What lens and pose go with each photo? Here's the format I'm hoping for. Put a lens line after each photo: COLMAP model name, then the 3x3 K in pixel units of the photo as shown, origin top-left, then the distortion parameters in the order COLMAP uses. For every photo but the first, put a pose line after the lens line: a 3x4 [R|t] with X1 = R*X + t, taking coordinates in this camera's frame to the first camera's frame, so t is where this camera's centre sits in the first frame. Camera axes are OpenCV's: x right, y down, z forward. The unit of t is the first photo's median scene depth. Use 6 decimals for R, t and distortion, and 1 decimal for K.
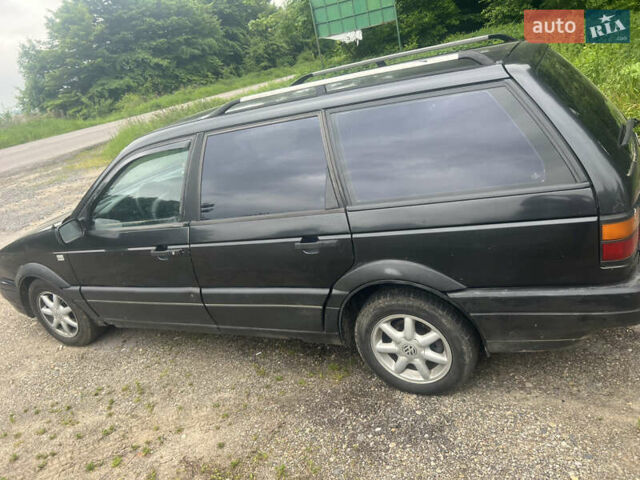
lens RADIAL K [[466.8, 0, 320.0], [0, 466.8, 240.0], [0, 0, 1]] dist [0.043978, -0.040430]
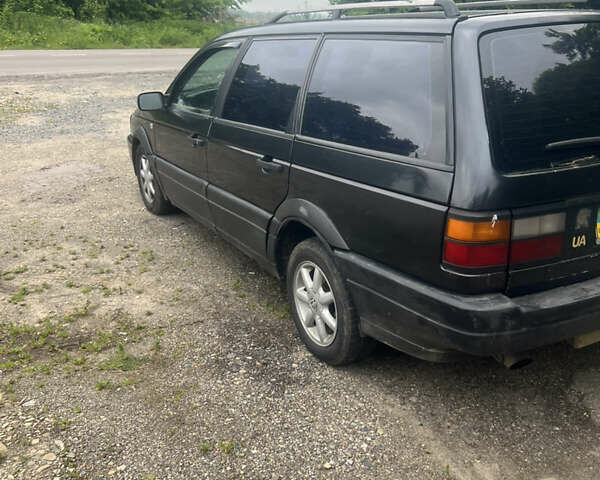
lens RADIAL K [[597.7, 0, 298.7], [0, 597.7, 231.3], [0, 0, 1]] dist [0.052218, -0.001045]
pose [[0.803926, 0.360338, -0.473138, 0.668586], [-0.343009, 0.930830, 0.126094, -0.039681], [0.485847, 0.060920, 0.871918, -0.066093]]
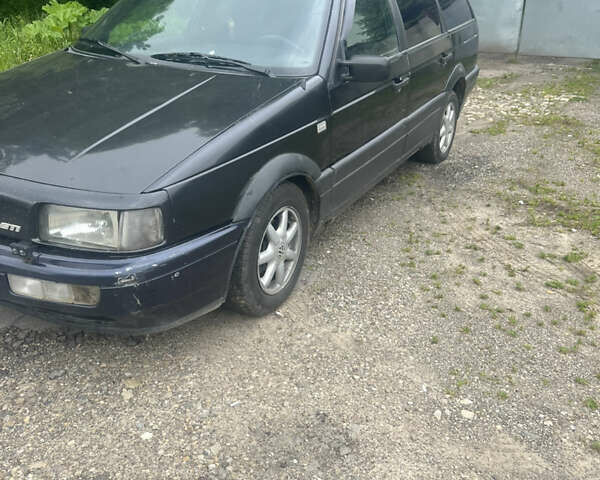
lens RADIAL K [[597.7, 0, 298.7], [0, 597.7, 231.3], [0, 0, 1]] dist [0.052218, -0.001045]
pose [[0.043411, -0.210374, 0.976657, -1.942330], [0.319674, 0.929108, 0.185923, 0.010107], [-0.946533, 0.304140, 0.107585, 1.356923]]
